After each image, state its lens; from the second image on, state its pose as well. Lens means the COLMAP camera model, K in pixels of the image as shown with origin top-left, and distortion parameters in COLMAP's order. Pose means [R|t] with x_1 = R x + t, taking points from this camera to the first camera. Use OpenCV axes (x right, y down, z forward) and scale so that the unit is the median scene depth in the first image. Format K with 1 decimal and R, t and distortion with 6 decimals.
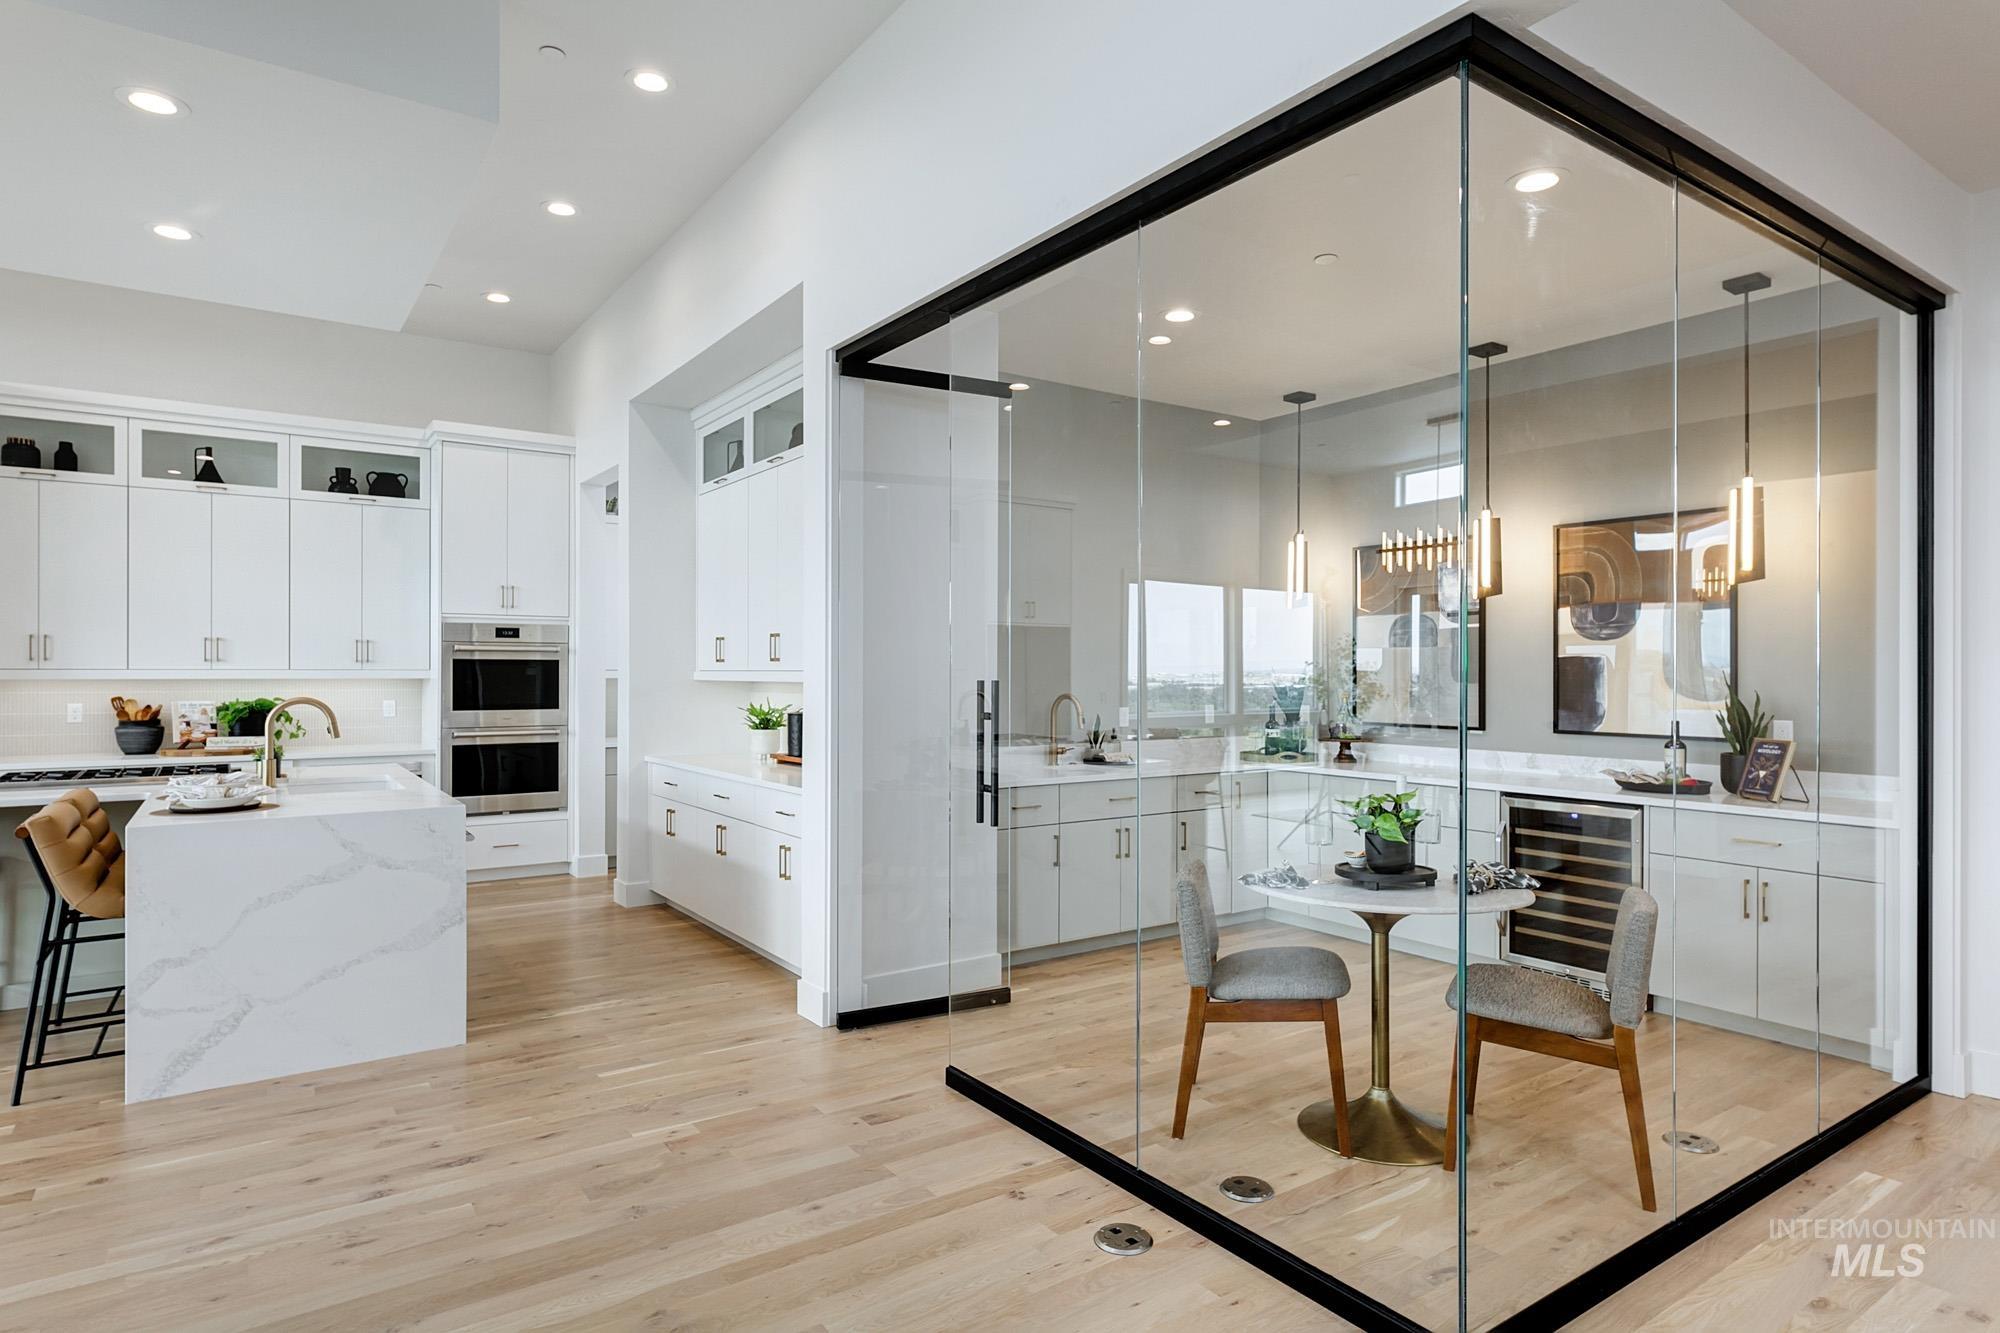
lens RADIAL K [[1079.4, 0, 1000.3], [0, 1079.4, 667.2], [0, 0, 1]] dist [0.005879, 0.001865]
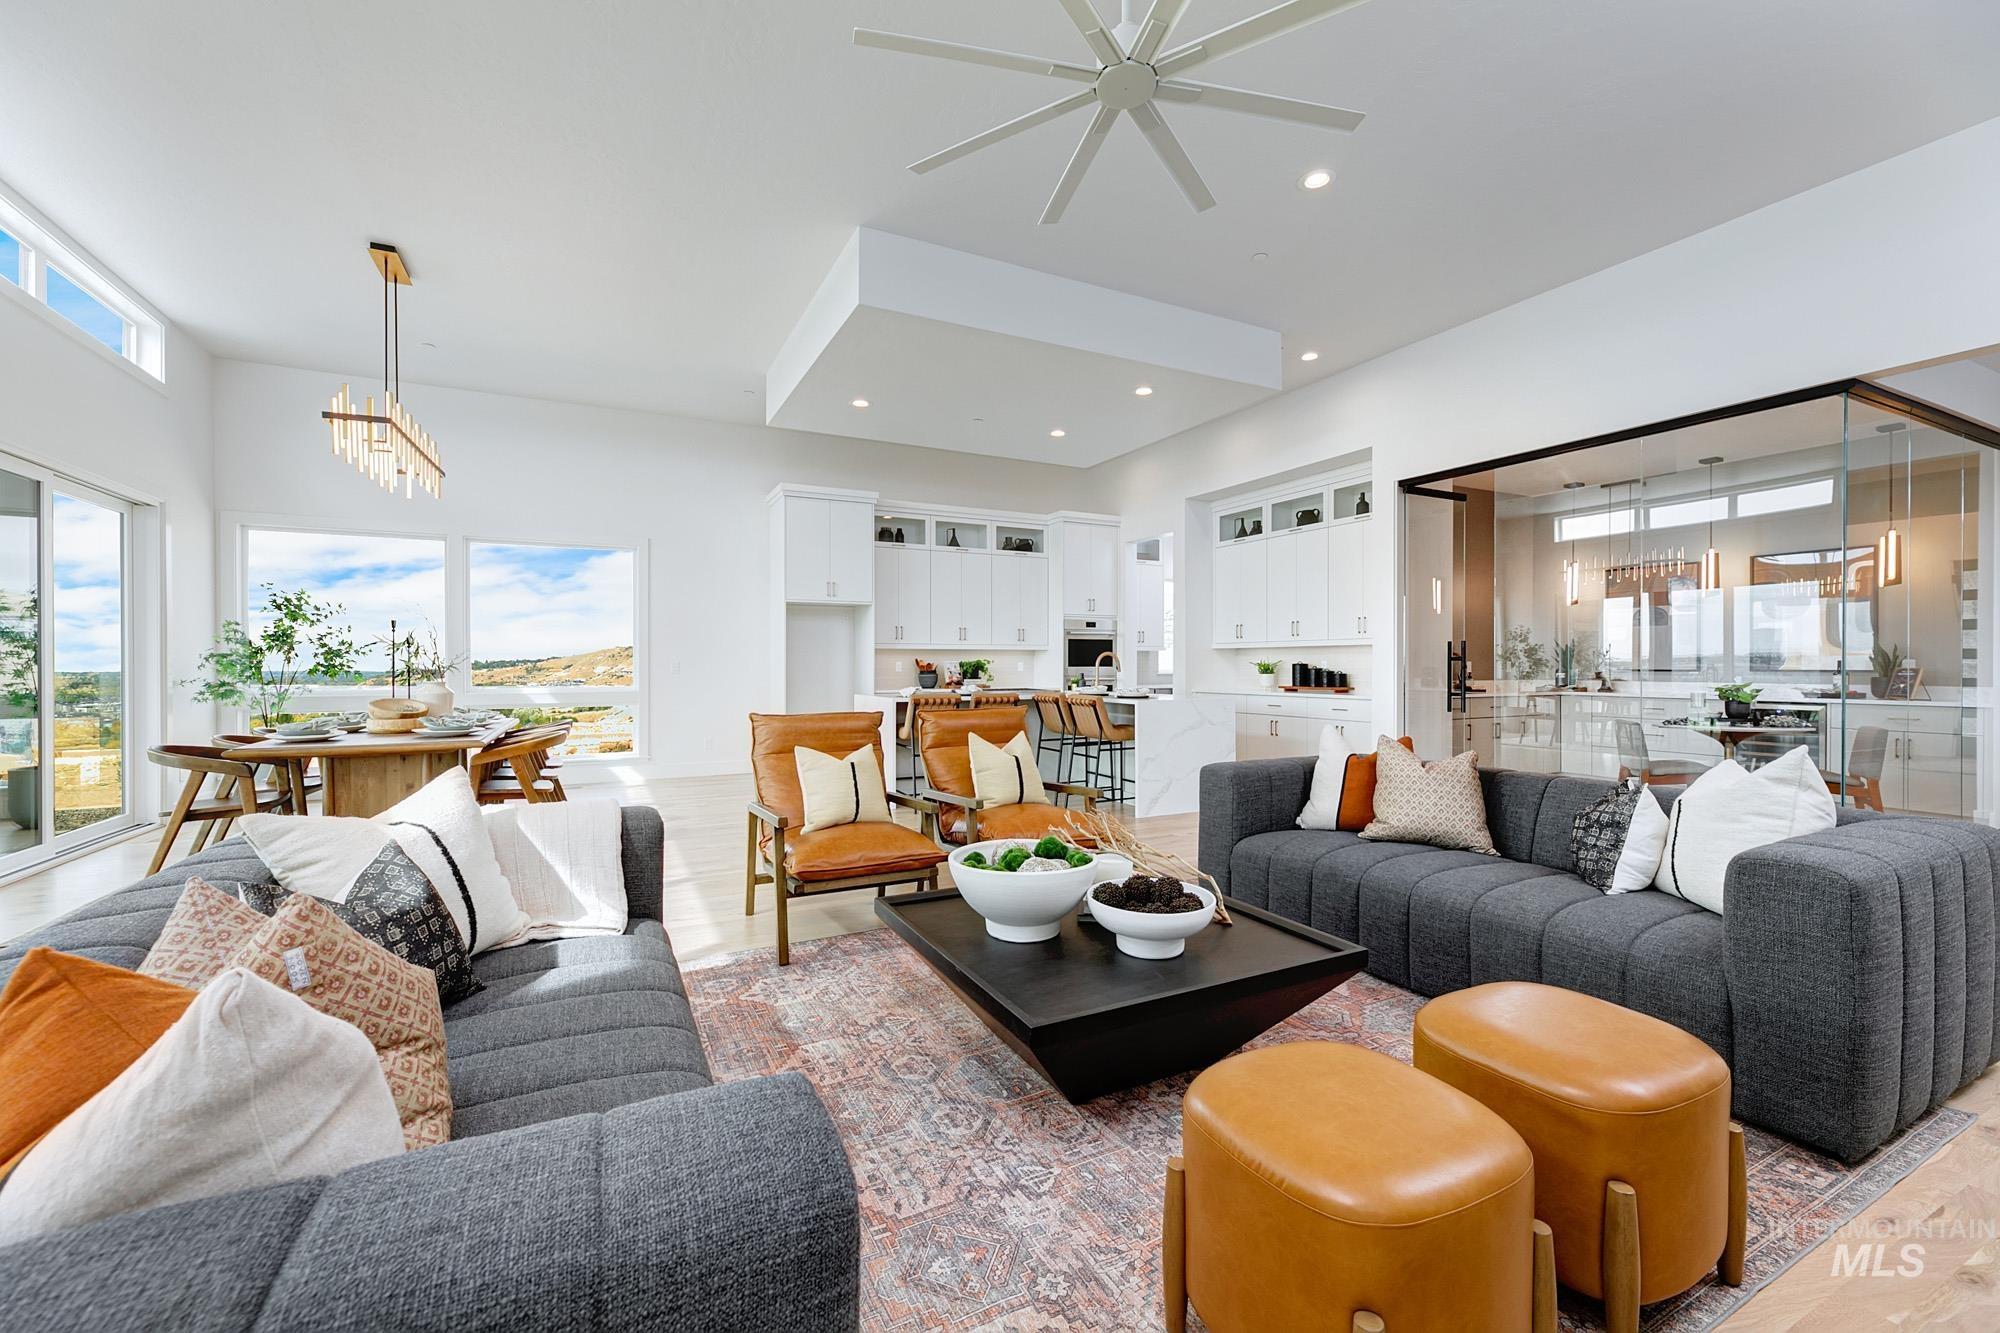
lens RADIAL K [[822.0, 0, 1013.3], [0, 822.0, 668.5], [0, 0, 1]] dist [0.014361, 0.000337]
pose [[0.993706, -0.003755, -0.111957, -0.489211], [0.004726, 0.999953, 0.008410, 0.034050], [0.111920, -0.008886, 0.993678, -0.455151]]
